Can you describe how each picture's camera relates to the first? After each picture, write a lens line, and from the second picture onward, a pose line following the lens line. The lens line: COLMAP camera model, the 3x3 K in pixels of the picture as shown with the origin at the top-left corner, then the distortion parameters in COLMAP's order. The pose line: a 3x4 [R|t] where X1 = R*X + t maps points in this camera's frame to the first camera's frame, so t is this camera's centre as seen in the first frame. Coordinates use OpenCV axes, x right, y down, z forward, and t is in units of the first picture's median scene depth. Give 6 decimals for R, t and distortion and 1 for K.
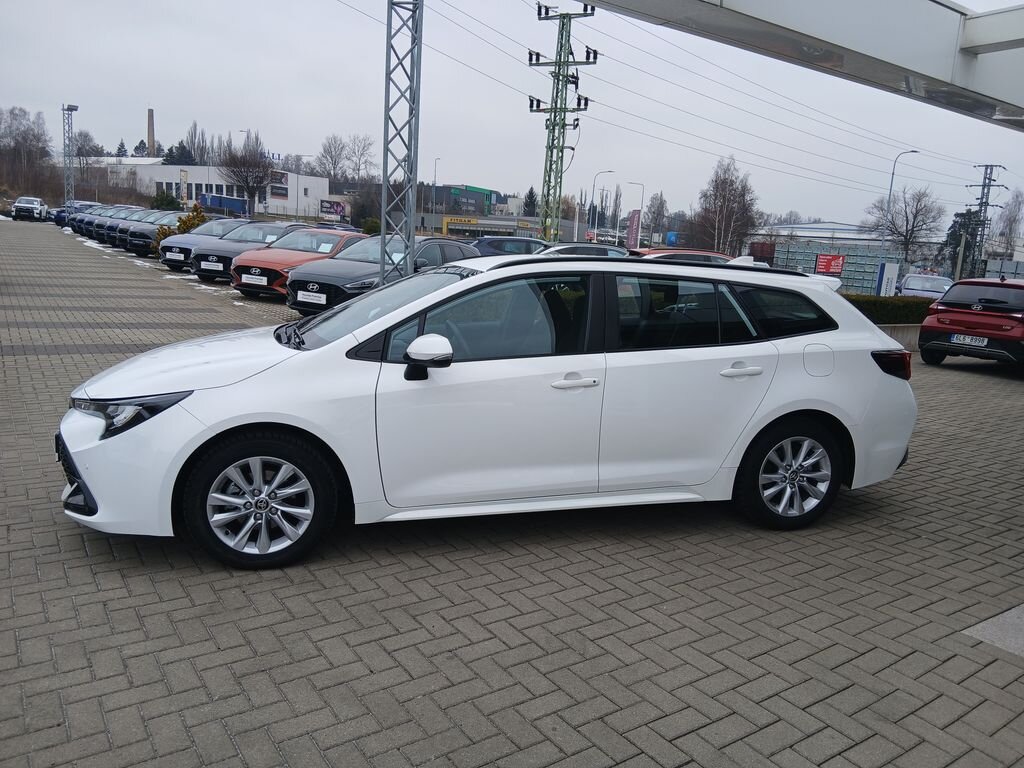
lens RADIAL K [[770.6, 0, 517.5], [0, 770.6, 380.6], [0, 0, 1]] dist [0.073288, -0.114448]
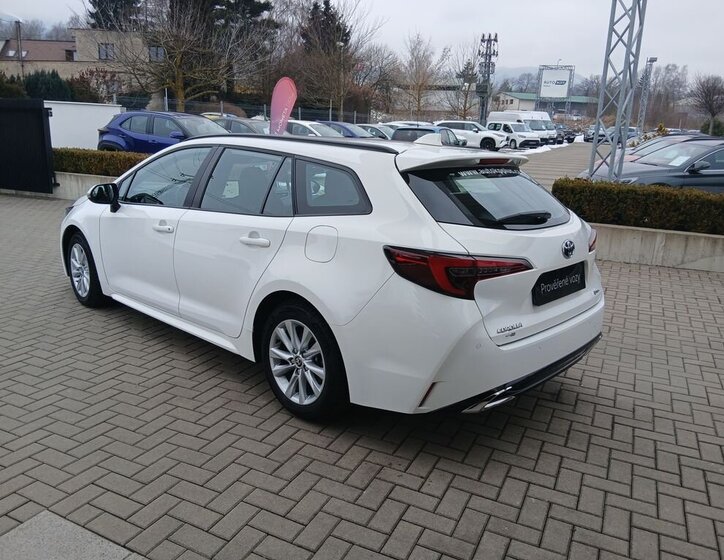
lens RADIAL K [[566.1, 0, 365.6], [0, 566.1, 279.3], [0, 0, 1]] dist [0.045293, -0.071054]
pose [[0.504624, 0.178708, -0.844641, 0.999211], [-0.154175, 0.981269, 0.115504, -0.071462], [0.849461, 0.071936, 0.522724, 0.728855]]
